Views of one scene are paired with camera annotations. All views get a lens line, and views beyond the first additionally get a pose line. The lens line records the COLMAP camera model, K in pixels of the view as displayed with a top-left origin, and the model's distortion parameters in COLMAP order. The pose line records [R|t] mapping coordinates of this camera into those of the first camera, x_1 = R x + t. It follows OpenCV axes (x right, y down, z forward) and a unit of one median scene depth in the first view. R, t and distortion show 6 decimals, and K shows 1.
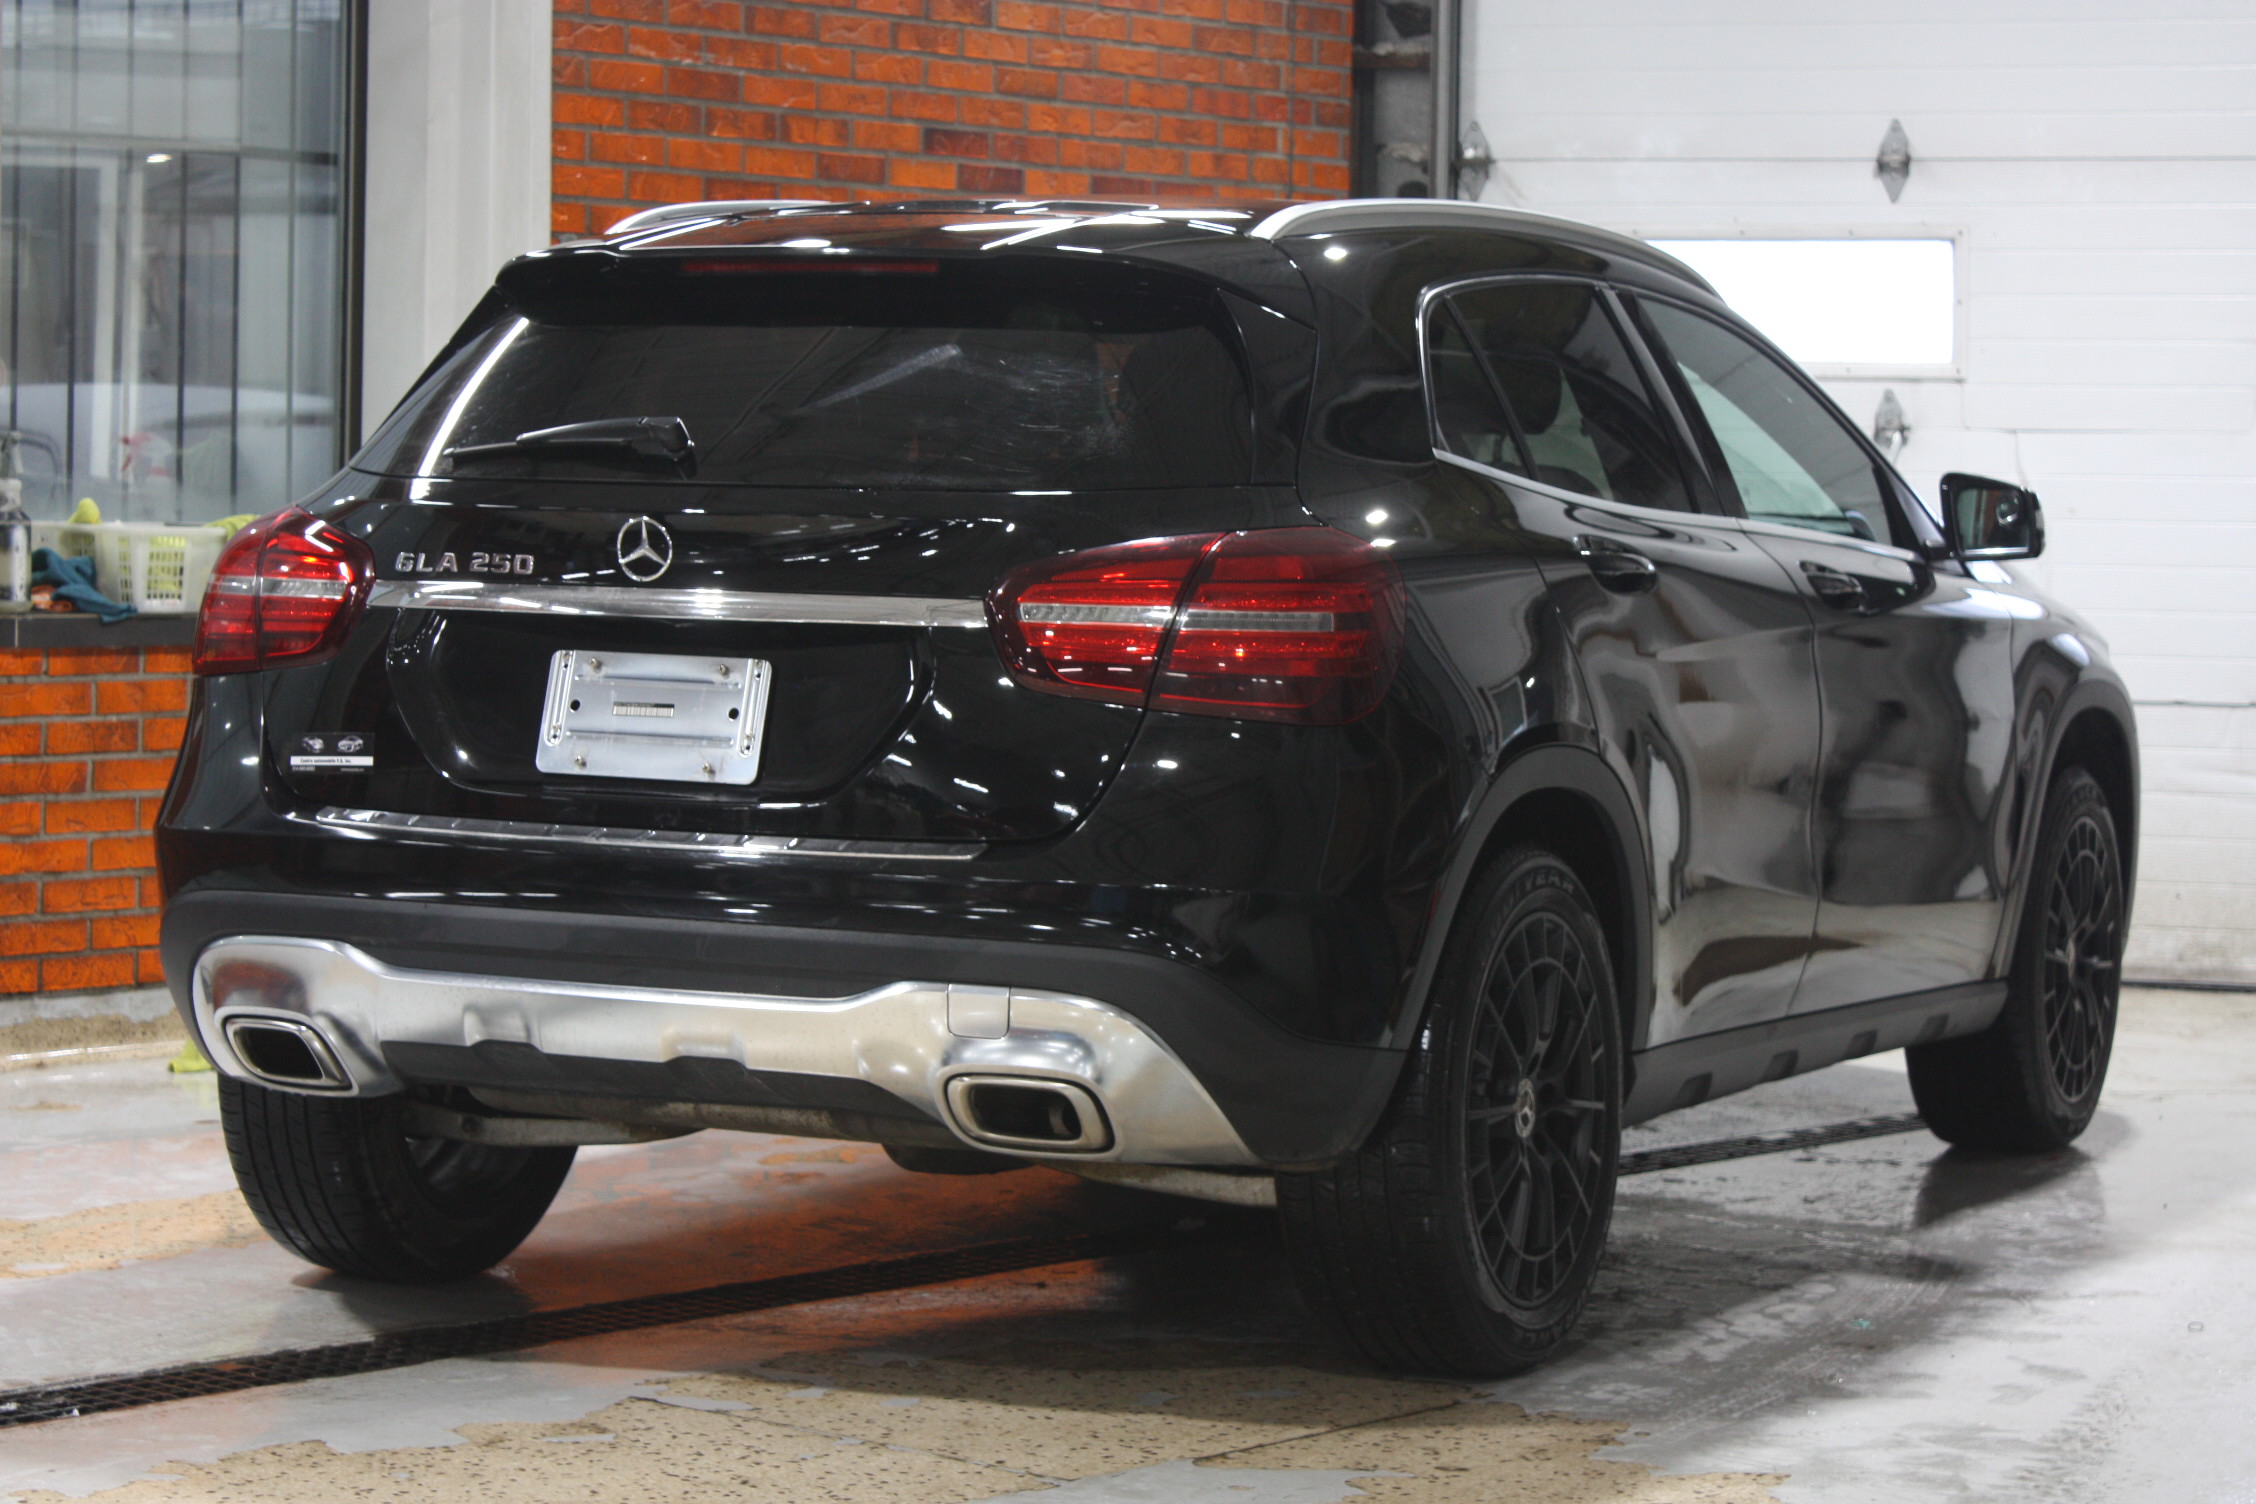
lens RADIAL K [[5343.2, 0, 1128.0], [0, 5343.2, 752.0], [0, 0, 1]] dist [-0.126599, -0.370299]
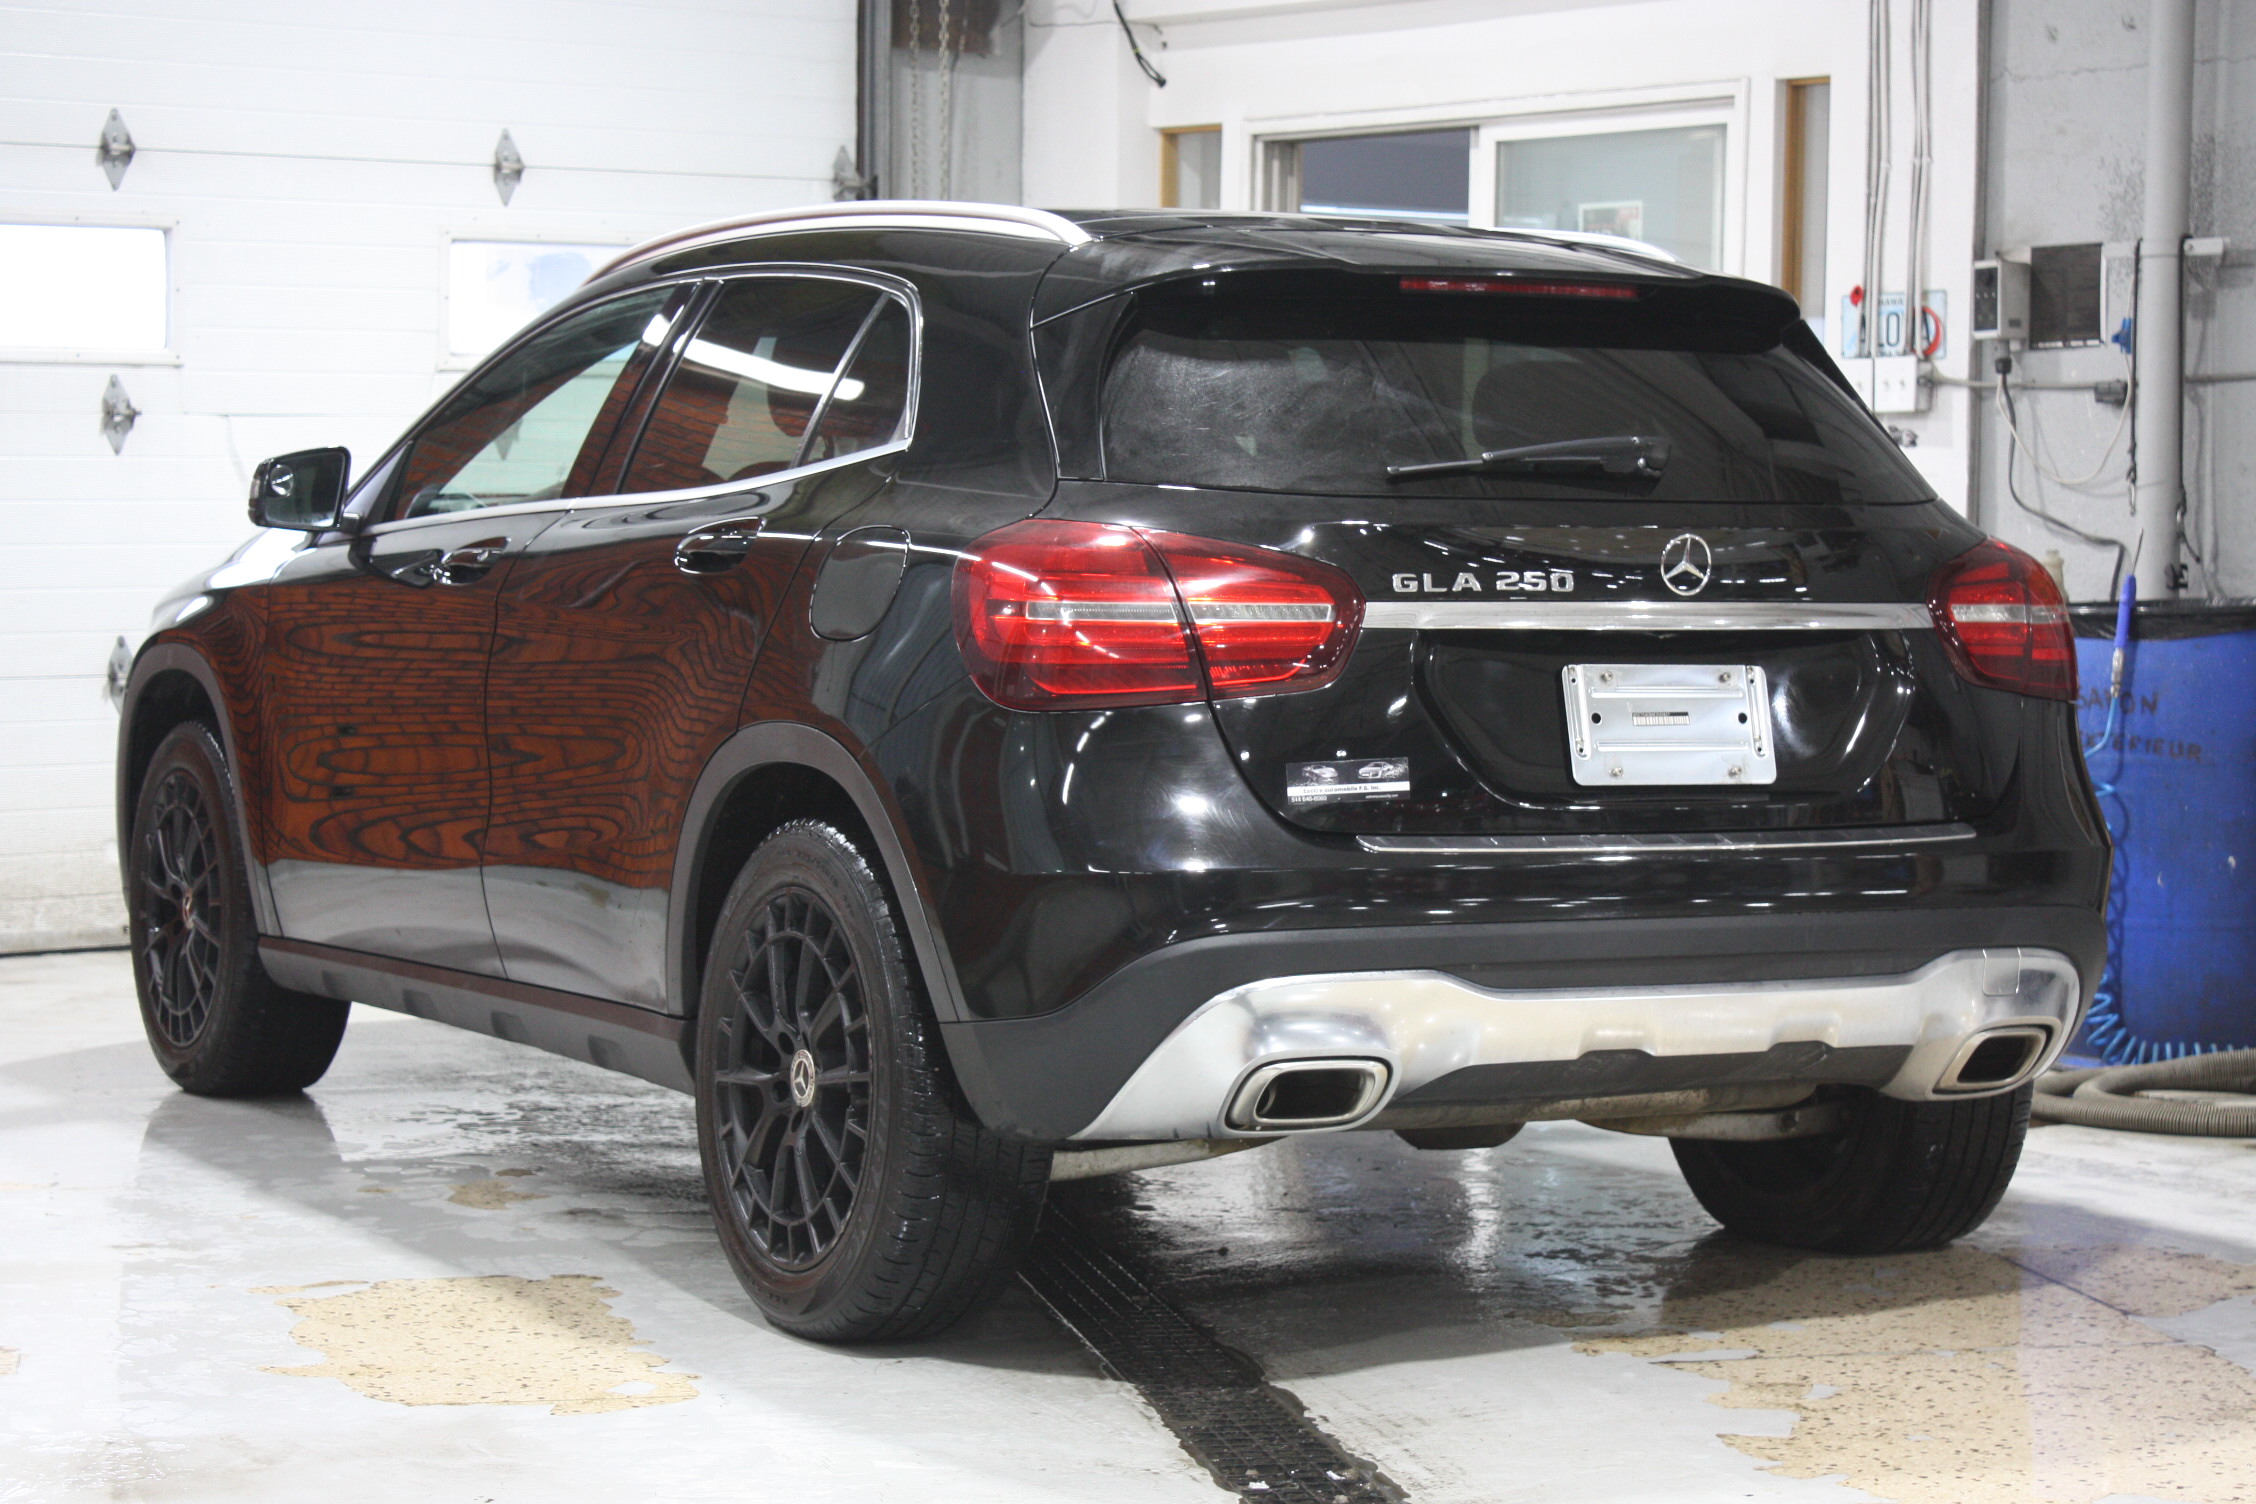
lens RADIAL K [[4986.6, 0, 1128.0], [0, 4986.6, 752.0], [0, 0, 1]] dist [0.004118, 0.117439]
pose [[0.597950, -0.054096, 0.799706, -0.537864], [0.041971, 0.998464, 0.036158, -0.023682], [-0.800434, 0.011944, 0.599302, 0.290146]]
